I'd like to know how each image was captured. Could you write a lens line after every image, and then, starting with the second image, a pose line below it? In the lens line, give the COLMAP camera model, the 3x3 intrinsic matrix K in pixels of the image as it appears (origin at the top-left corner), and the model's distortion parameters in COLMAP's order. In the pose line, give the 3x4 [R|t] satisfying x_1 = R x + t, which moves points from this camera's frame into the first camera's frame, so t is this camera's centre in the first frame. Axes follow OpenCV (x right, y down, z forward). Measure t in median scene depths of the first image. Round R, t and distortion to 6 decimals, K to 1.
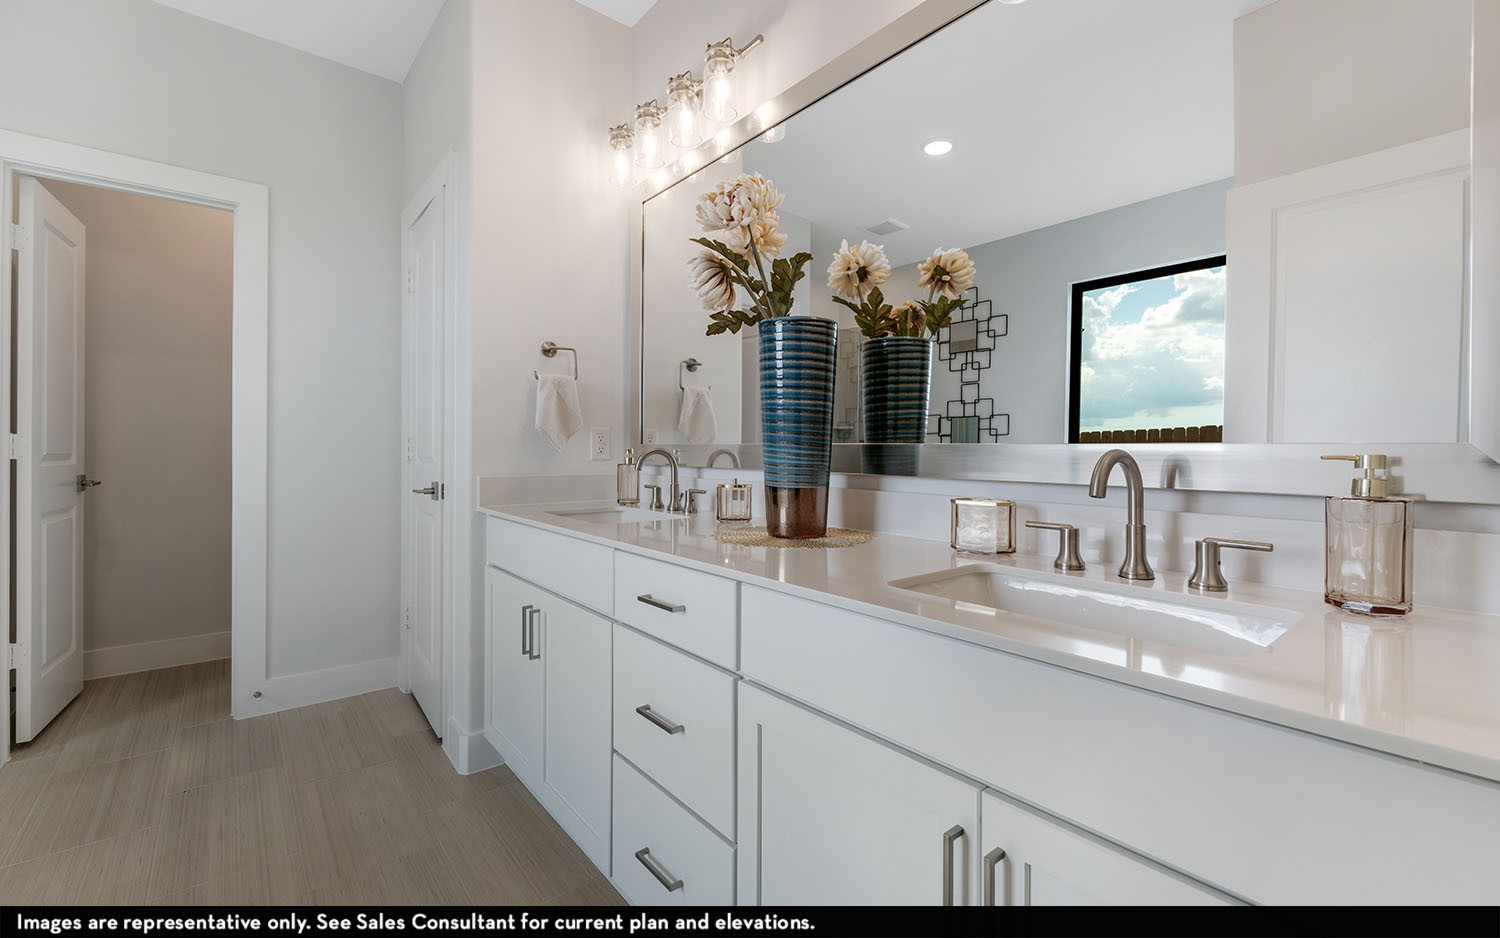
lens RADIAL K [[632.6, 0, 757.0], [0, 632.6, 446.2], [0, 0, 1]] dist [-0.003060, -0.000130]
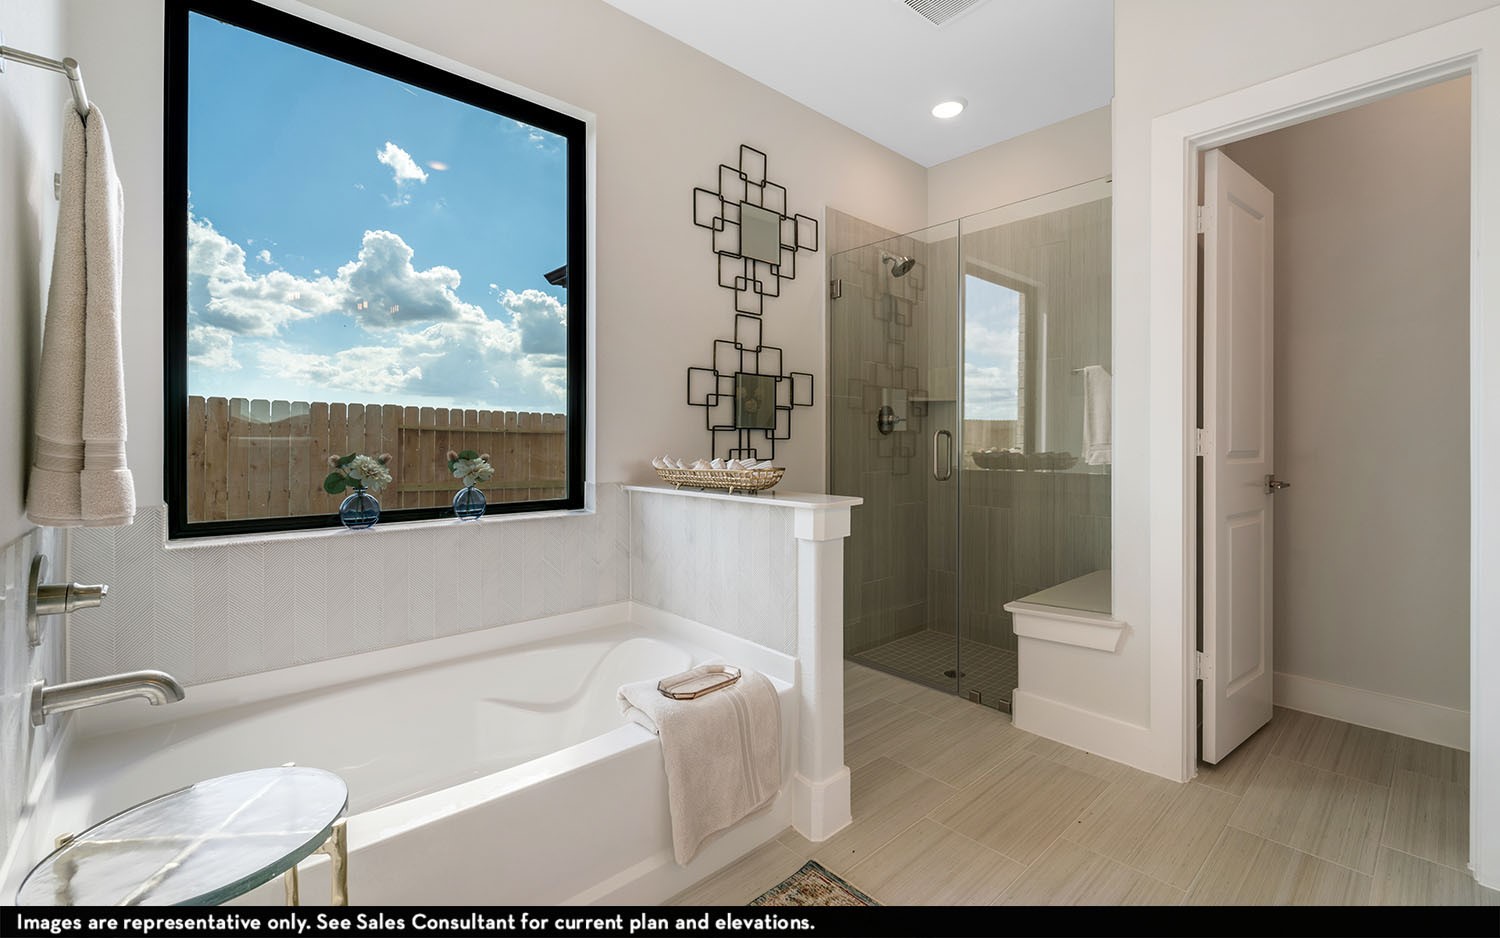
lens RADIAL K [[632.6, 0, 757.0], [0, 632.6, 446.2], [0, 0, 1]] dist [-0.003060, -0.000130]
pose [[0.040837, -0.000265, -0.999166, -0.242548], [0.003805, 0.999993, -0.000110, 0.003031], [0.999159, -0.003797, 0.040837, 0.273692]]
